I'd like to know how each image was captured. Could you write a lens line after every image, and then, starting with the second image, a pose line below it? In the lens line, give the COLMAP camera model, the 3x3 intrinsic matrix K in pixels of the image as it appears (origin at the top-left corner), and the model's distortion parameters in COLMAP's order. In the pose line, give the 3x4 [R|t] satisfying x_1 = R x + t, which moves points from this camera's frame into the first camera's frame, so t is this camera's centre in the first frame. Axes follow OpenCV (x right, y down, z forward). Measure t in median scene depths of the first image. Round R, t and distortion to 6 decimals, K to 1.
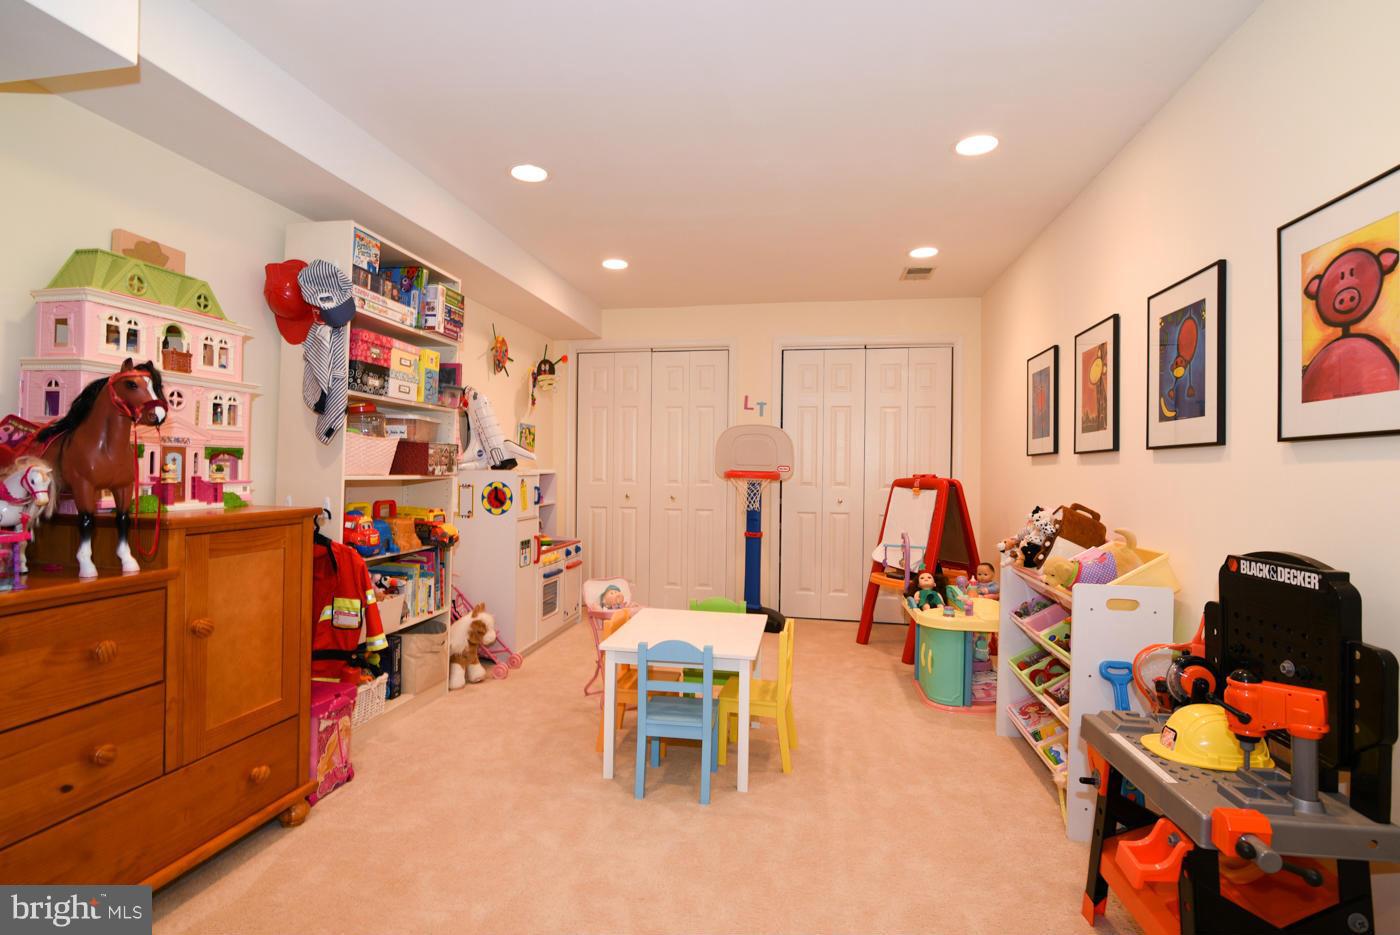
lens RADIAL K [[646.7, 0, 700.0], [0, 646.7, 467.5], [0, 0, 1]] dist [-0.014212, 0.000370]
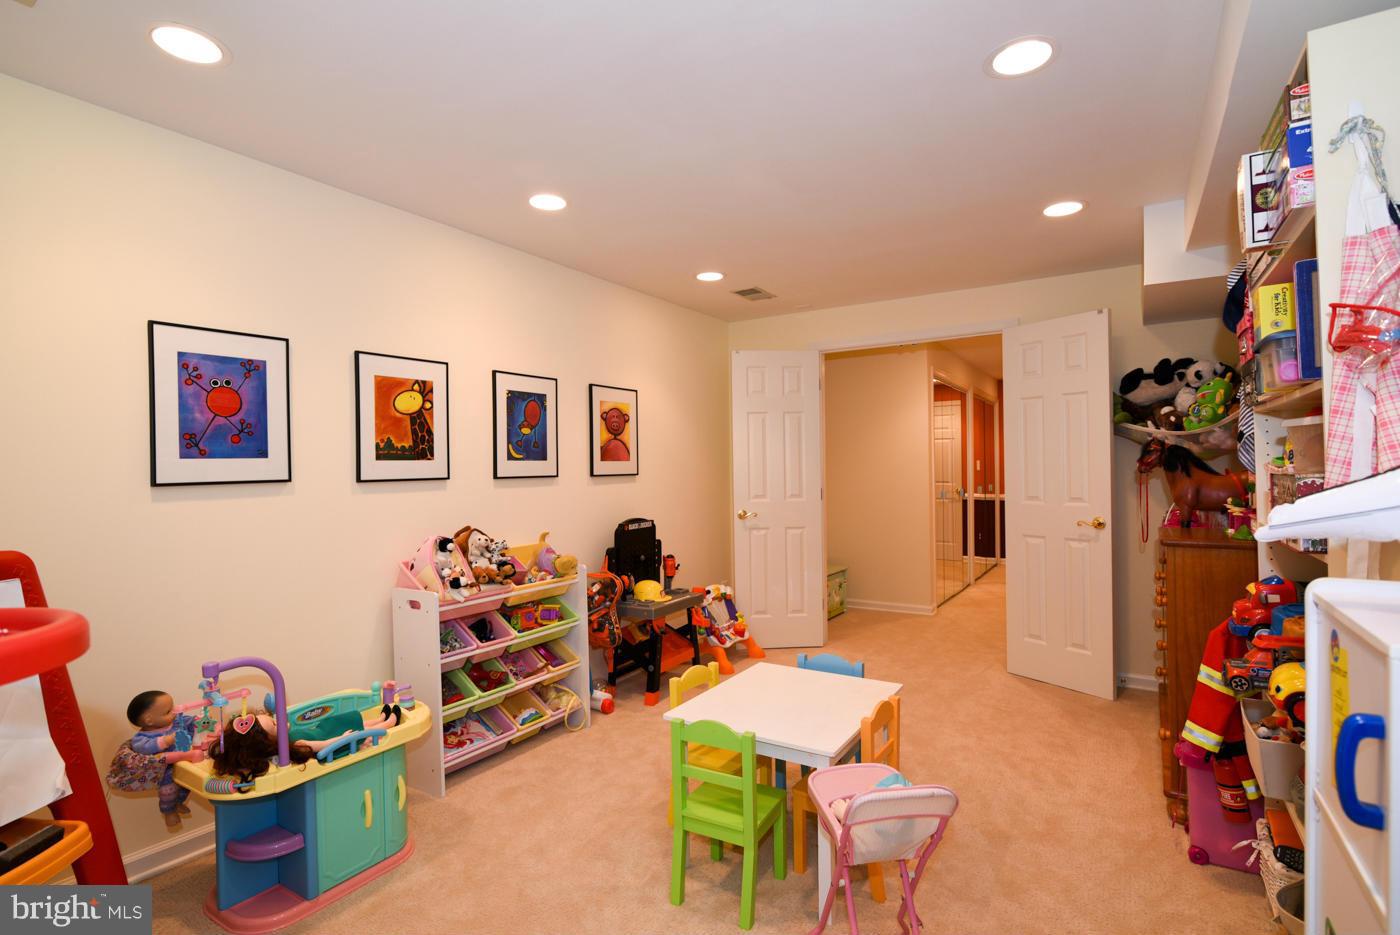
lens RADIAL K [[646.7, 0, 700.0], [0, 646.7, 467.5], [0, 0, 1]] dist [-0.014212, 0.000370]
pose [[-0.913271, 0.002303, 0.407345, -0.424519], [0.003179, 0.999994, 0.001475, -0.078162], [-0.407339, 0.002642, -0.913273, 3.120158]]
